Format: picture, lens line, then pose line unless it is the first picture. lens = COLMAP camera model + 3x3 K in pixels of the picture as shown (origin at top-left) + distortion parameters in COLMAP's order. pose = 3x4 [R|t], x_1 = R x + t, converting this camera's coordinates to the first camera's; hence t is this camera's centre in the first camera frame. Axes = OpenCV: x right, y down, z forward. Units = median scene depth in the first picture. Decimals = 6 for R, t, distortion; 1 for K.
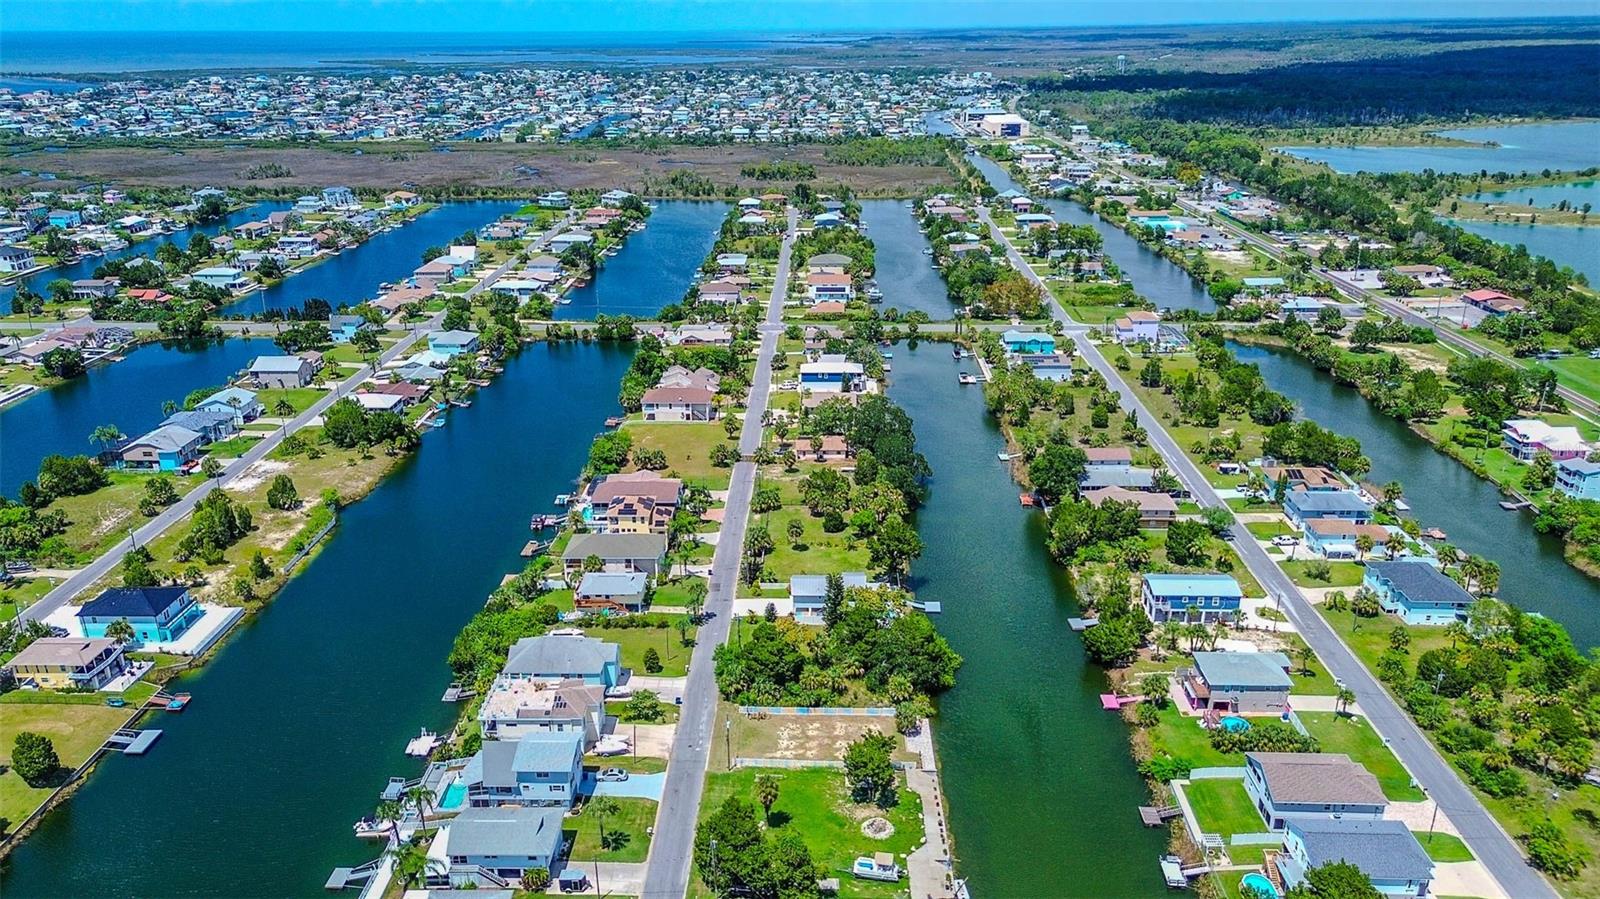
lens RADIAL K [[1139.7, 0, 798.5], [0, 1139.7, 452.5], [0, 0, 1]] dist [0.072444, -0.043557]
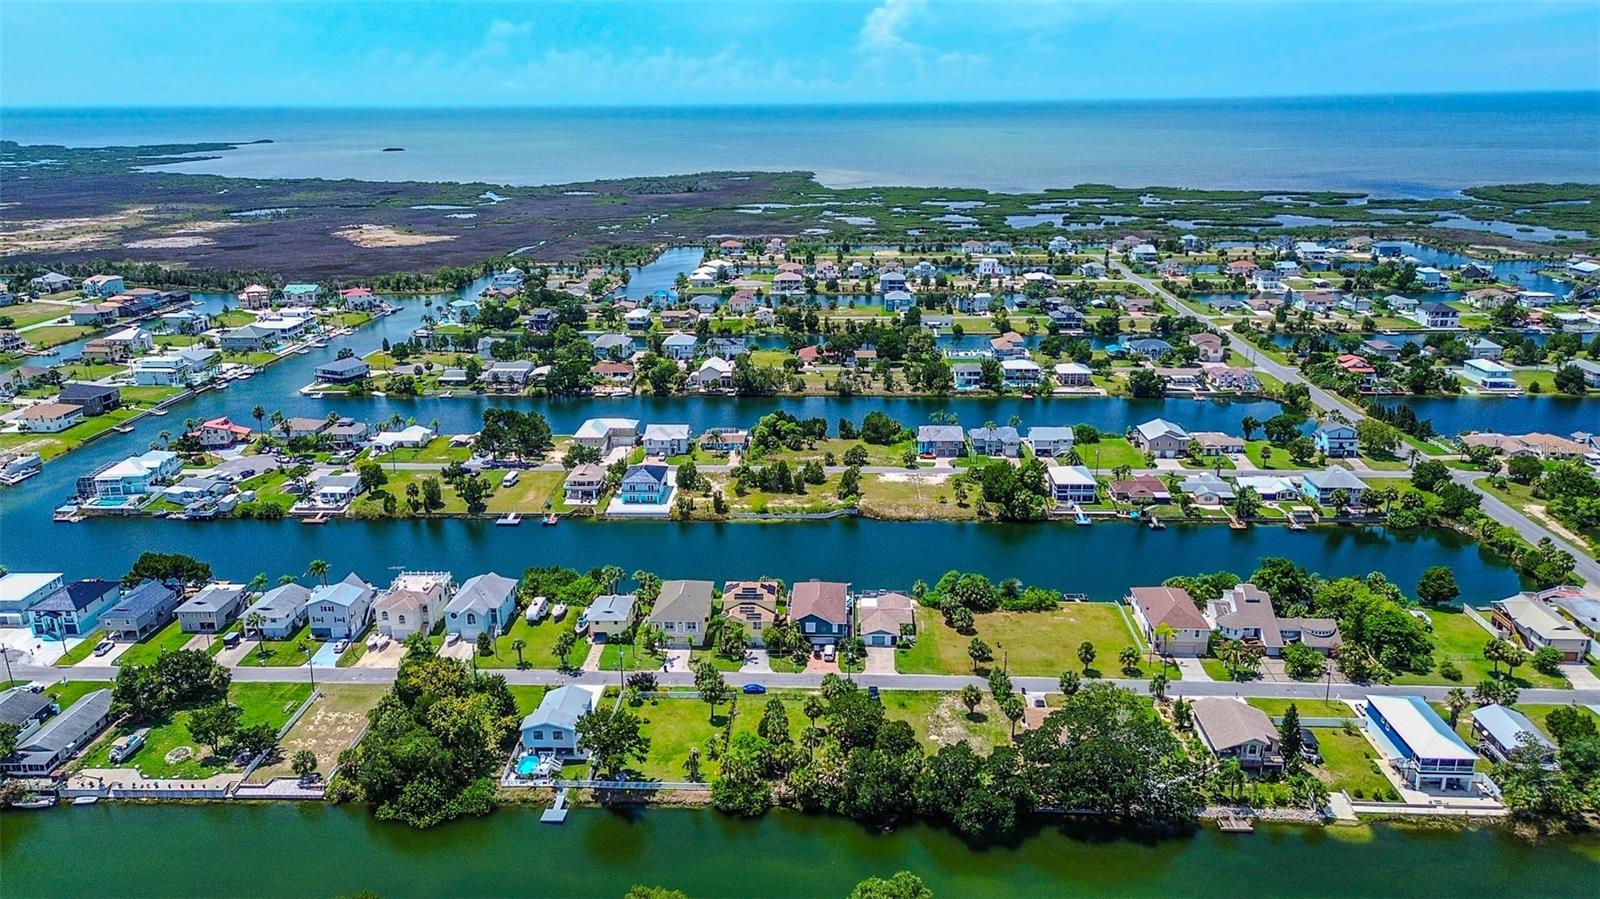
lens RADIAL K [[1139.7, 0, 801.7], [0, 1139.7, 443.3], [0, 0, 1]] dist [0.072444, -0.043557]
pose [[-0.020450, 0.297499, -0.954503, 0.446511], [-0.343382, 0.894538, 0.286166, -0.216056], [0.938973, 0.333611, 0.083862, 0.554184]]
